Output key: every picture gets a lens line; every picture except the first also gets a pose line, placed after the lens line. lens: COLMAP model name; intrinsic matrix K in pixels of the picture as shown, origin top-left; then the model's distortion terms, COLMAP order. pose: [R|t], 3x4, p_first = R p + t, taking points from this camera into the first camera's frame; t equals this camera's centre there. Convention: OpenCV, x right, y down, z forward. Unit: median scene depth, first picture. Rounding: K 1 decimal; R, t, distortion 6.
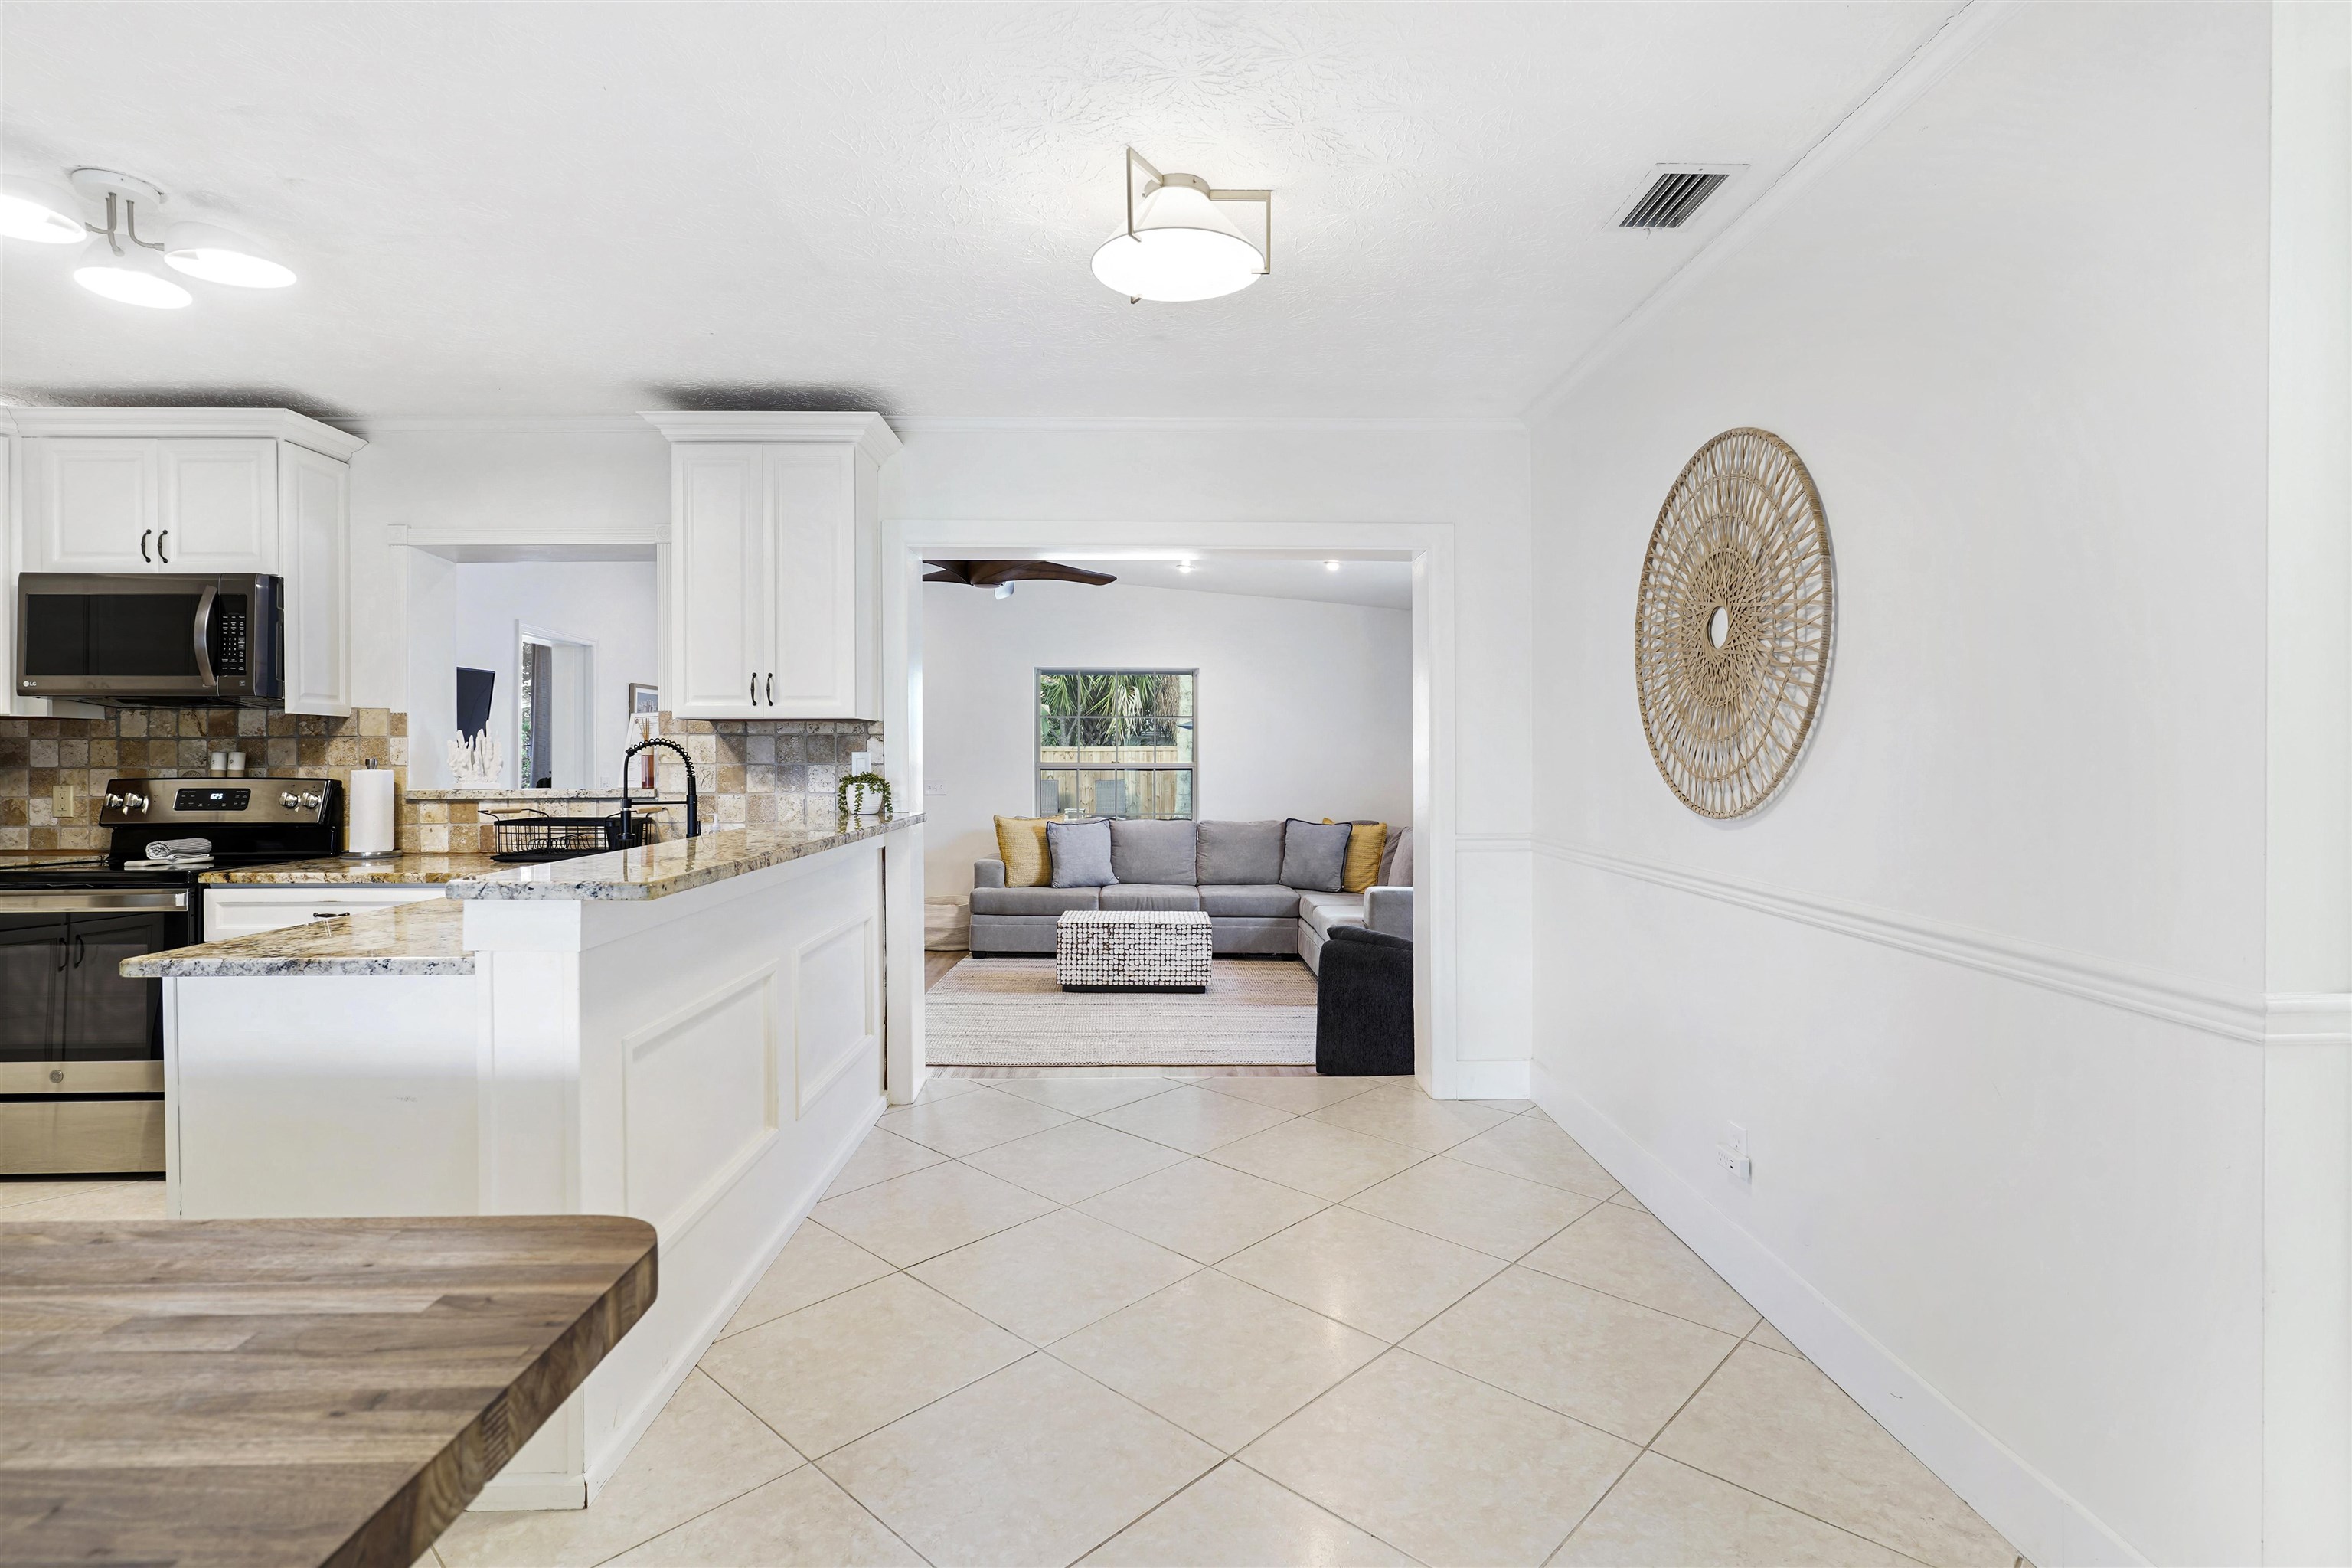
lens RADIAL K [[1142.6, 0, 1176.1], [0, 1142.6, 760.5], [0, 0, 1]] dist [-0.015123, 0.008257]
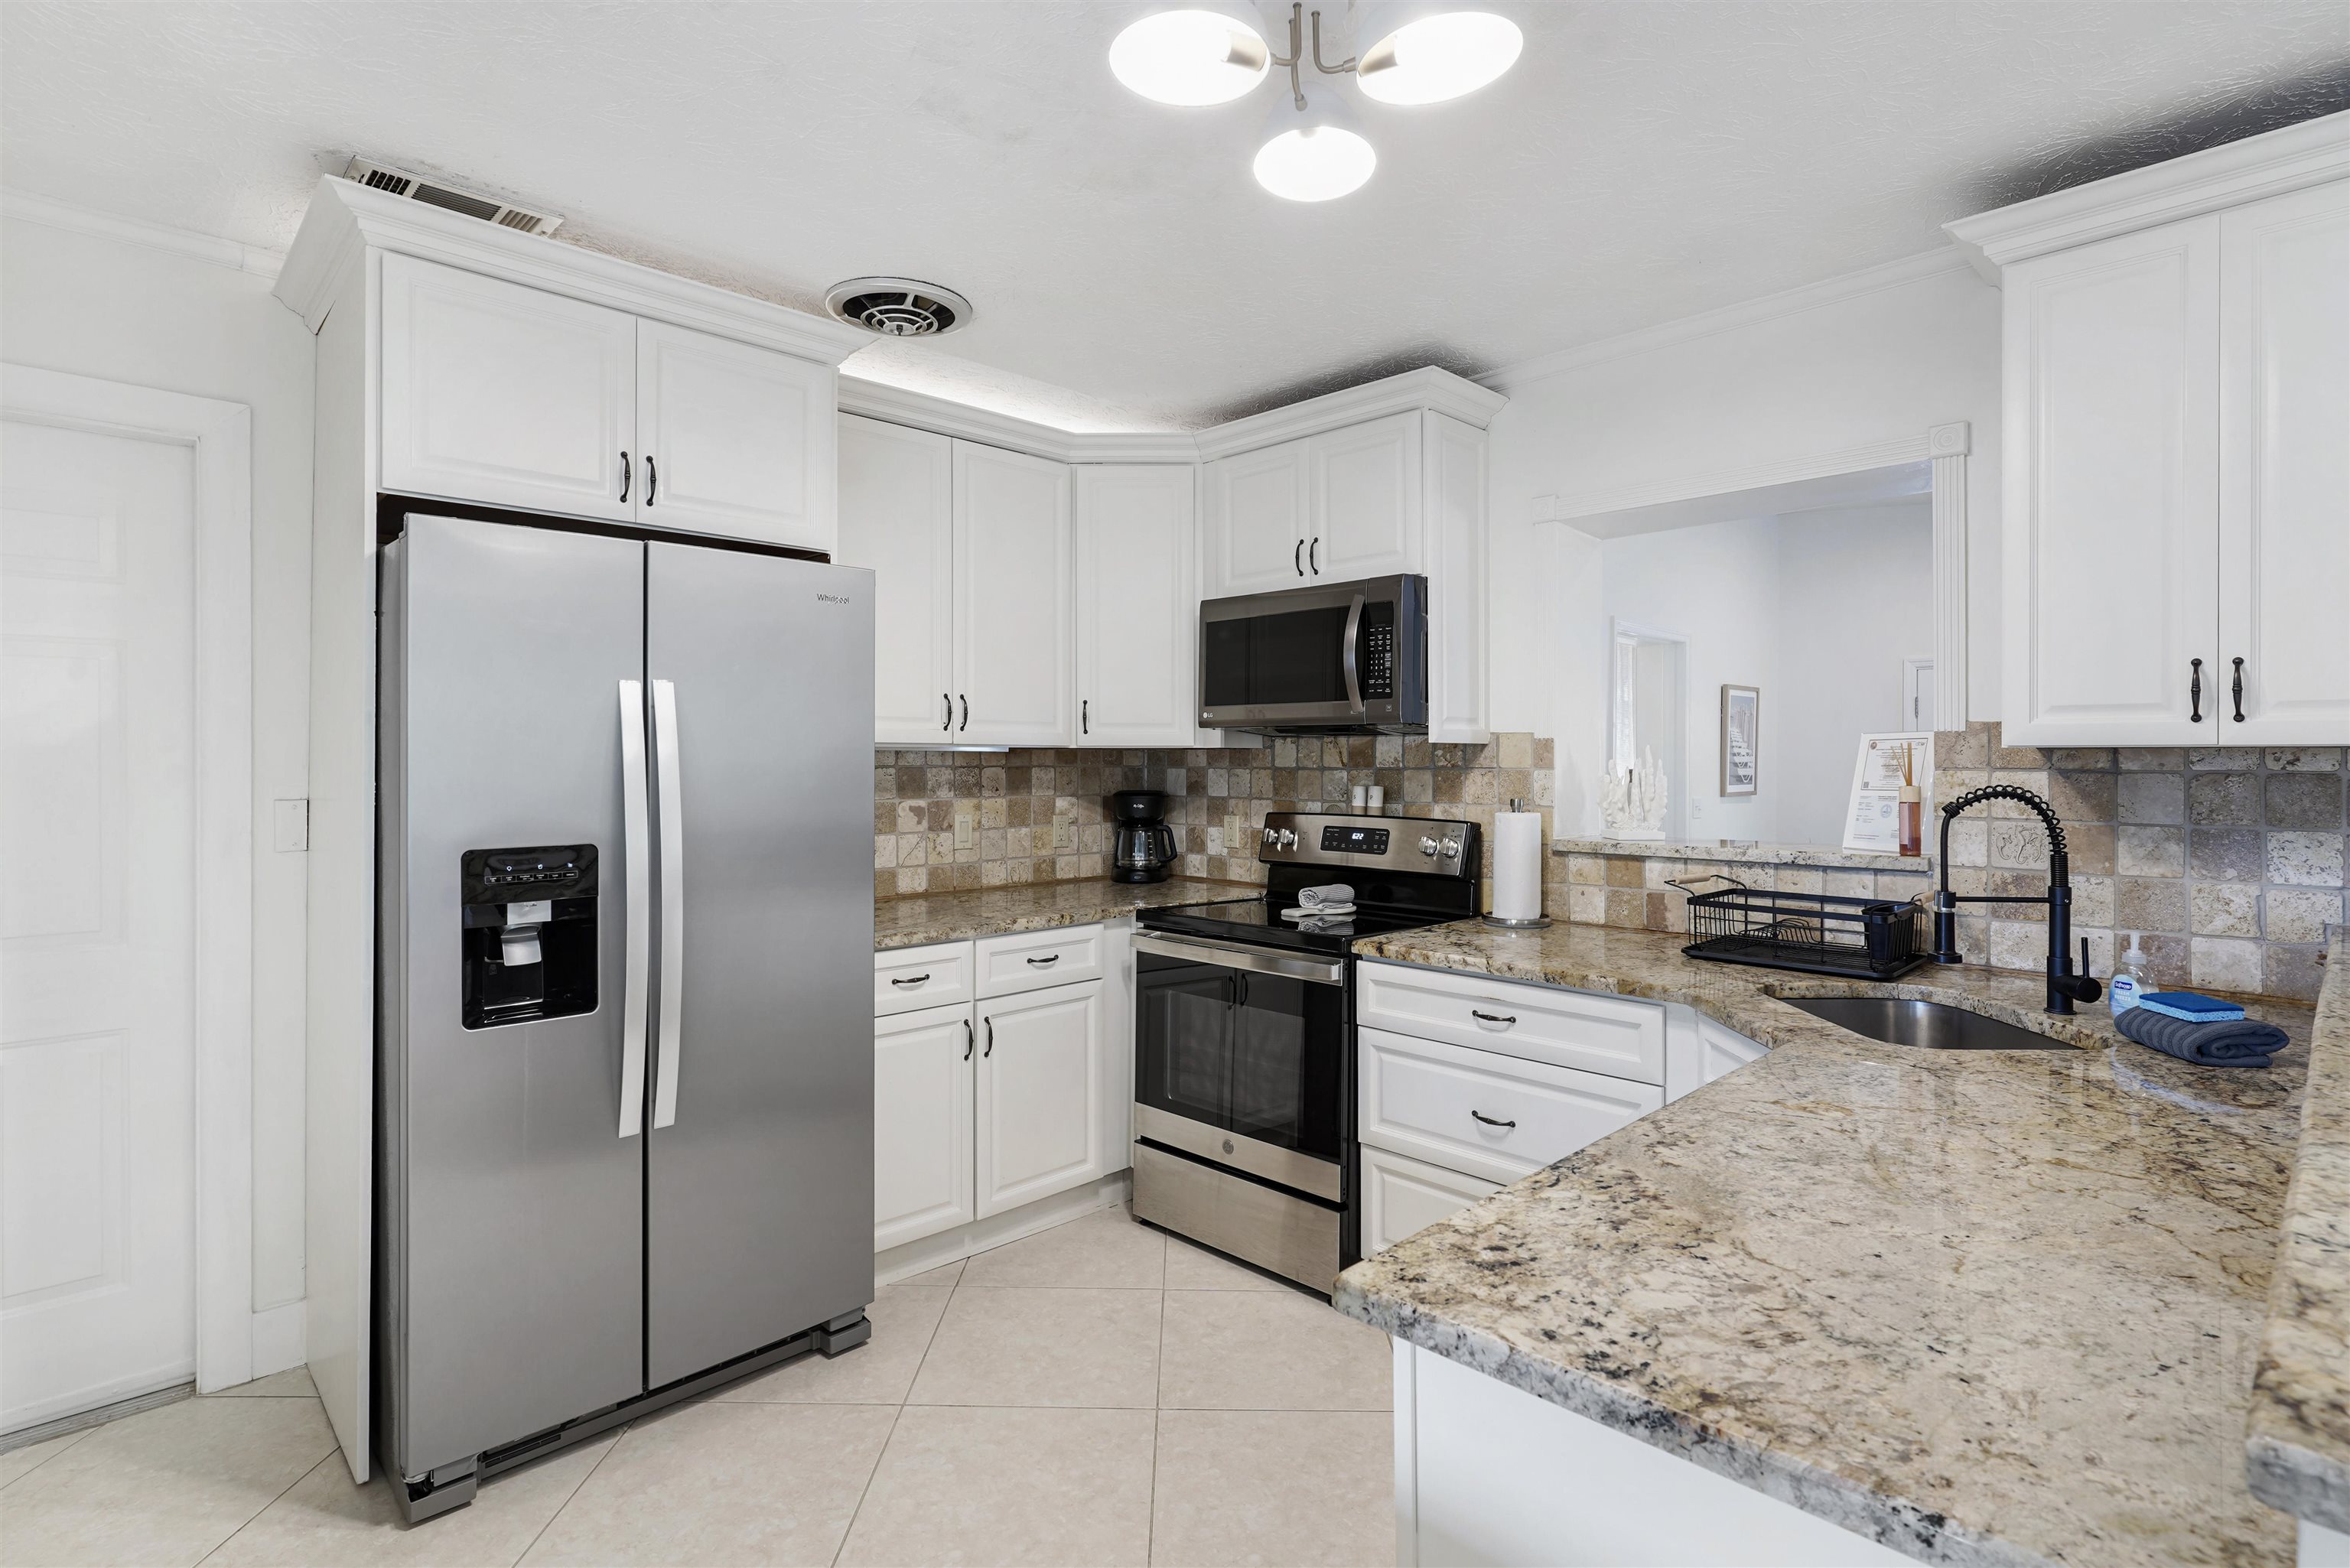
lens RADIAL K [[1141.5, 0, 1175.1], [0, 1141.5, 760.5], [0, 0, 1]] dist [-0.015123, 0.008257]
pose [[0.683763, 0.003892, -0.729694, -0.294733], [-0.001823, 0.999992, 0.003625, -0.029798], [0.729702, -0.001148, 0.683765, 0.290059]]
